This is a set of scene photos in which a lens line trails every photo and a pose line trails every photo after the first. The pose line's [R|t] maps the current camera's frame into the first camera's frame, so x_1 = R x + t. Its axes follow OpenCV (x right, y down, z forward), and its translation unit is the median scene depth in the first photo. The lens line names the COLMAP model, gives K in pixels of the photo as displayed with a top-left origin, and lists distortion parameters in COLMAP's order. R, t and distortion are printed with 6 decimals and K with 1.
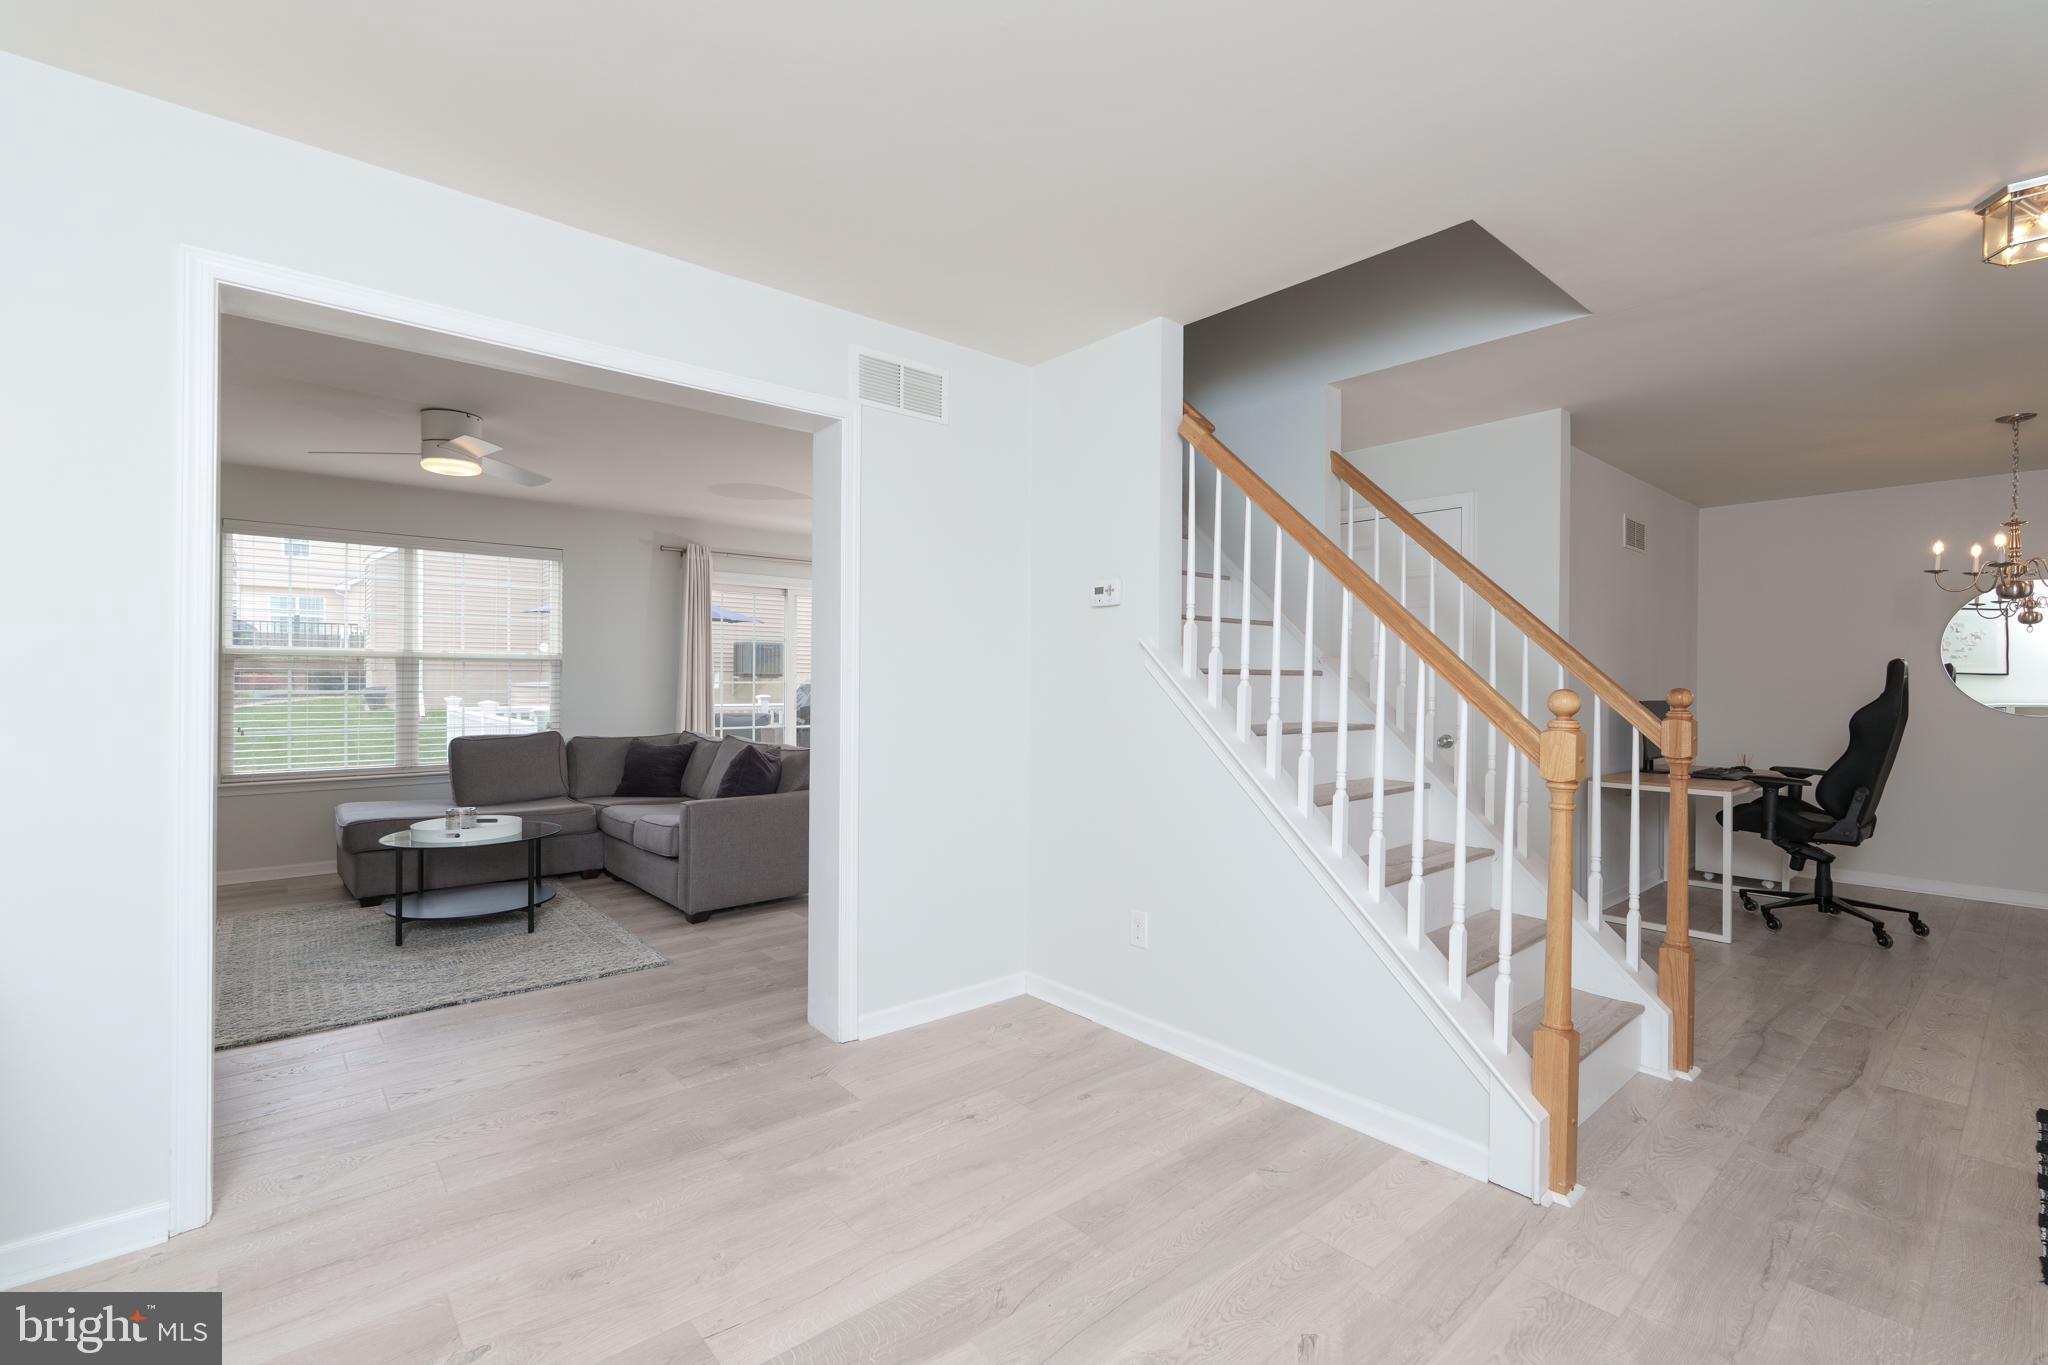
lens RADIAL K [[928.3, 0, 1007.7], [0, 928.3, 659.9], [0, 0, 1]] dist [-0.000261, 0.000462]
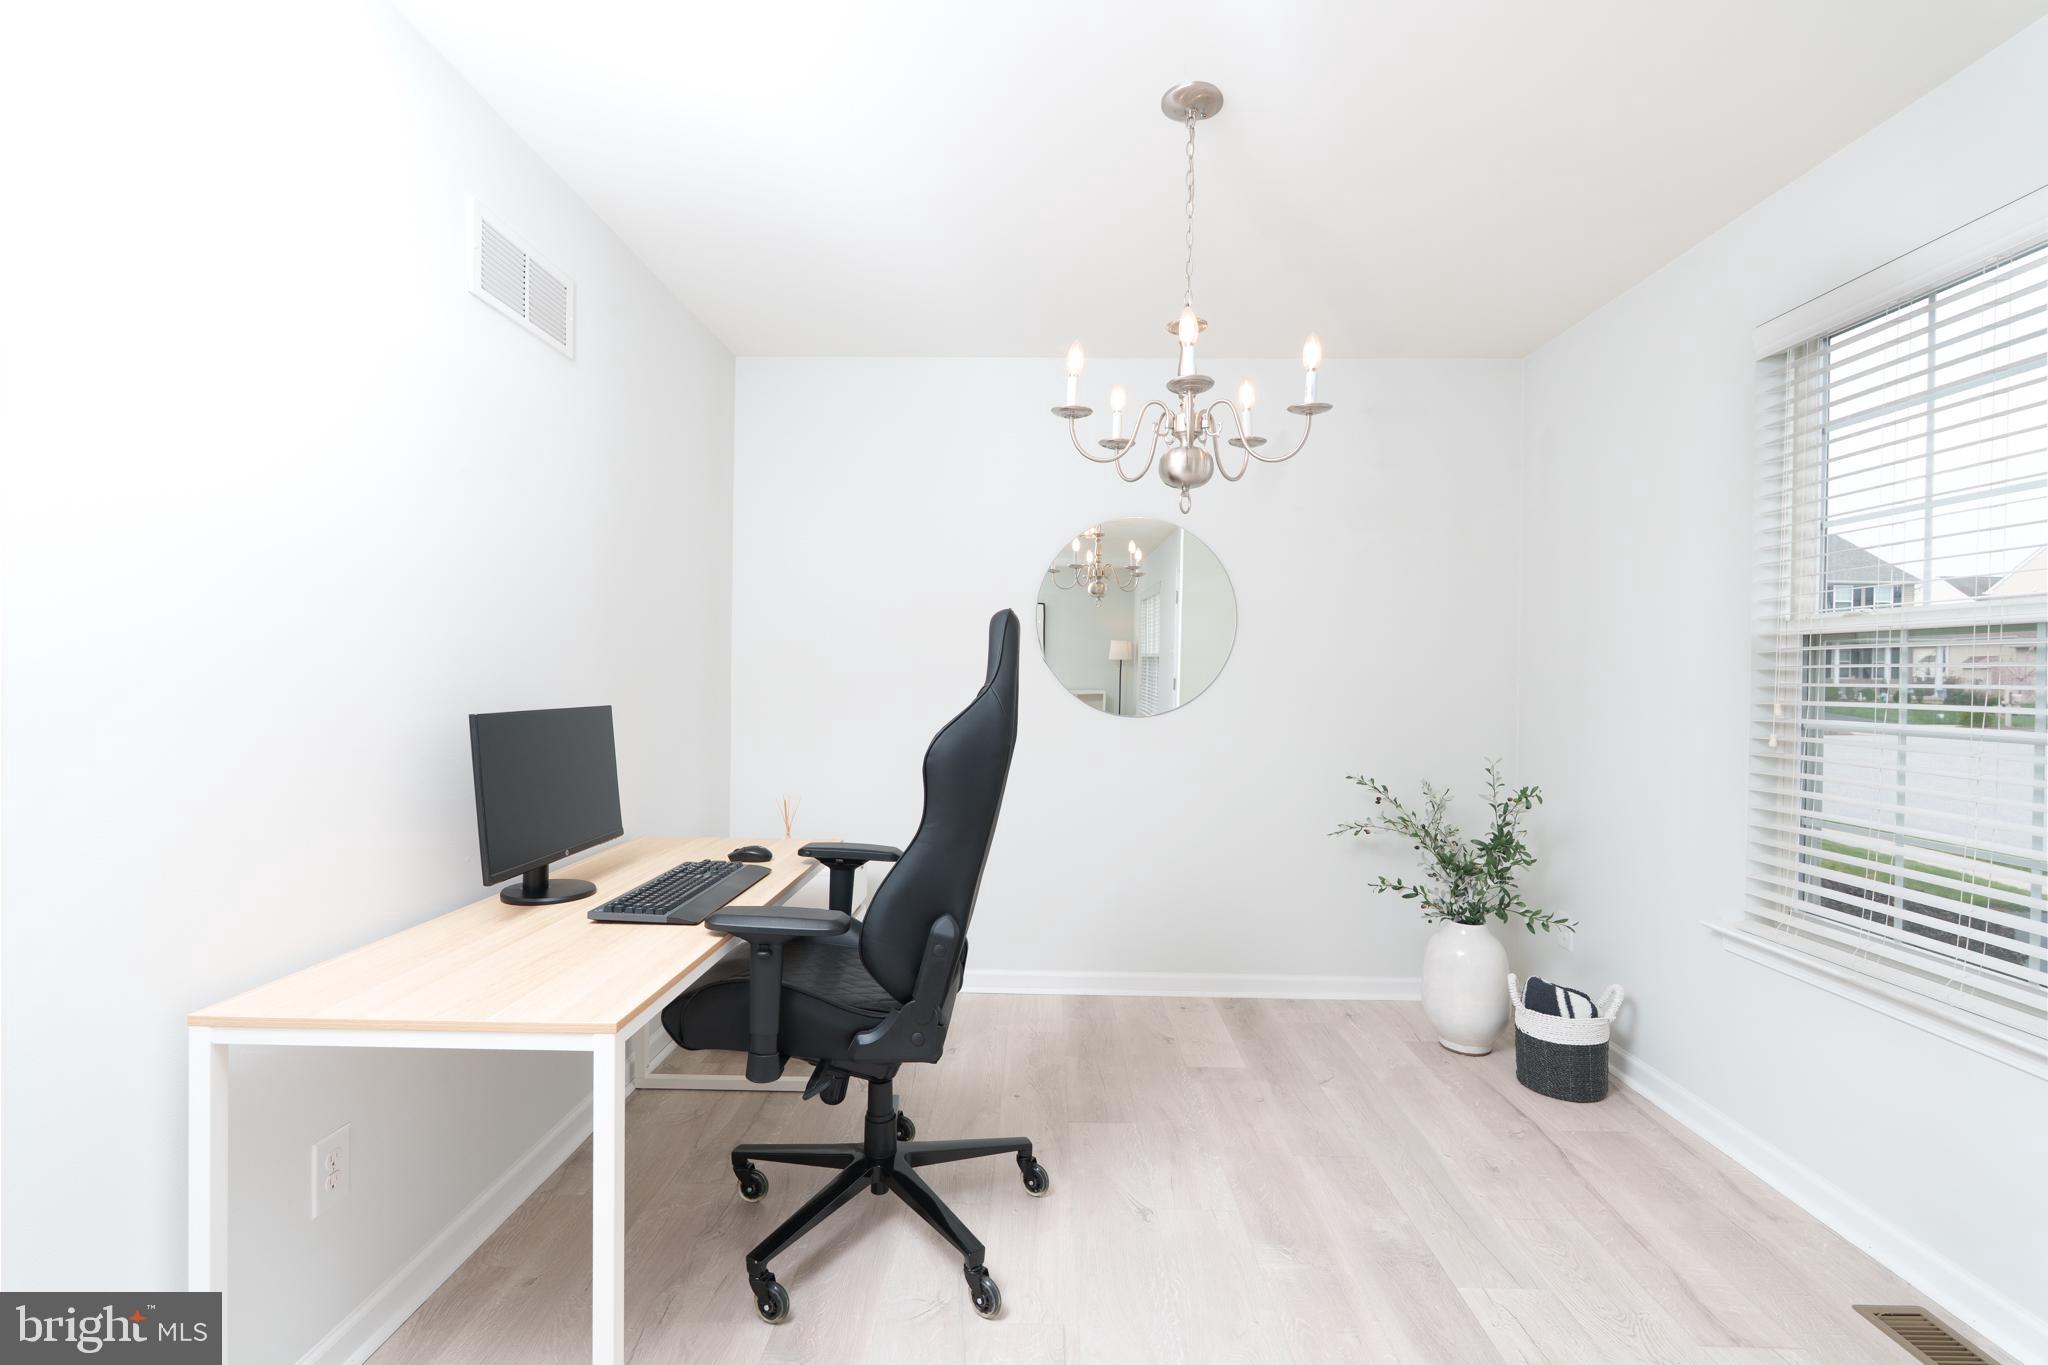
lens RADIAL K [[912.2, 0, 1023.5], [0, 912.2, 678.3], [0, 0, 1]] dist [0.000423, -0.000313]
pose [[0.686479, -0.008336, 0.727101, 0.616111], [-0.008600, 0.999771, 0.019582, 0.021164], [-0.727098, -0.019696, 0.686251, 0.661599]]
